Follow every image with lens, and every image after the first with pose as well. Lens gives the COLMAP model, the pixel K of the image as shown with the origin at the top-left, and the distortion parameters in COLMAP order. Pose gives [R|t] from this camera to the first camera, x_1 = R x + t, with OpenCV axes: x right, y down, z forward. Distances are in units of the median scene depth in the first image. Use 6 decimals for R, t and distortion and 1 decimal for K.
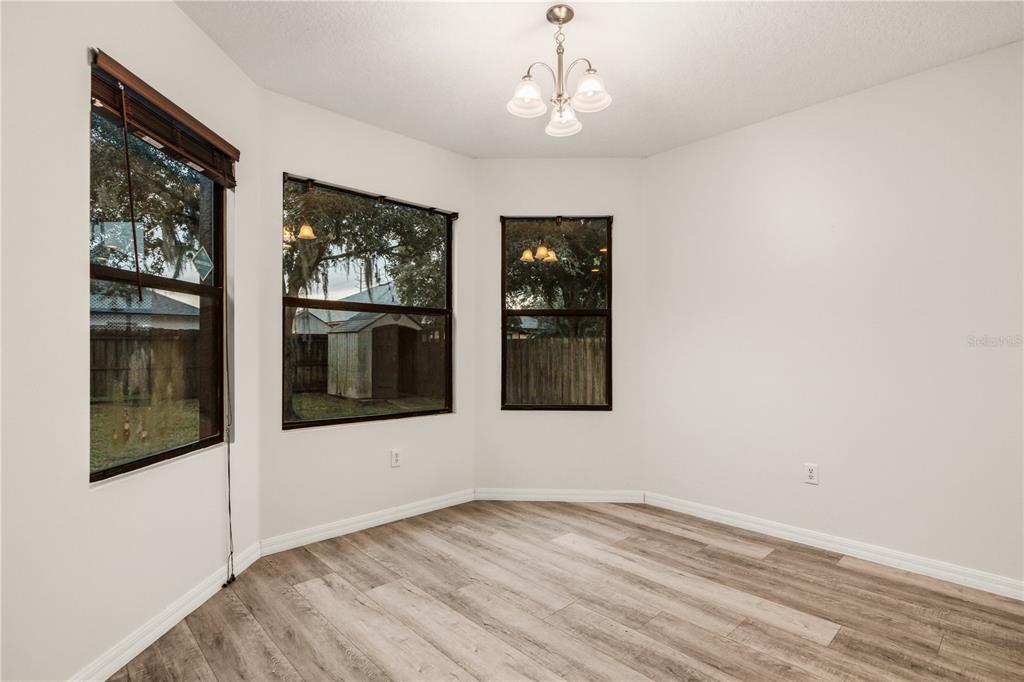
lens RADIAL K [[496.7, 0, 512.0], [0, 496.7, 341.0], [0, 0, 1]] dist [0.000248, 0.000460]
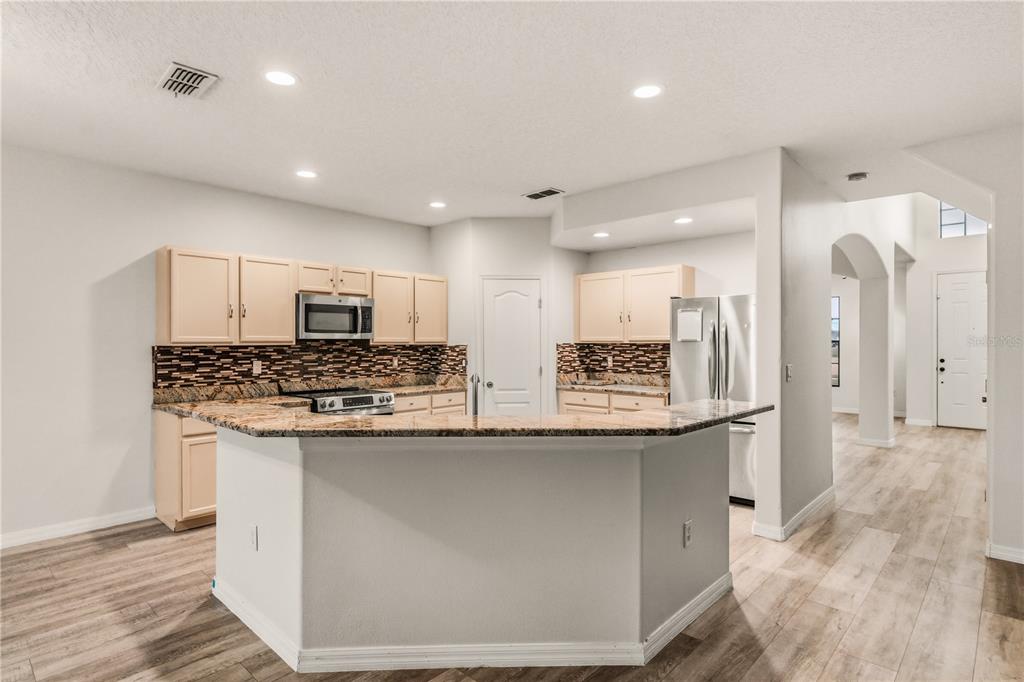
lens RADIAL K [[539.5, 0, 512.0], [0, 539.5, 341.0], [0, 0, 1]] dist [-0.002467, 0.000291]
pose [[-0.067362, -0.000525, 0.997728, -0.696810], [-0.012291, 0.999924, -0.000304, -0.076495], [-0.997653, -0.012283, -0.067363, -0.198450]]
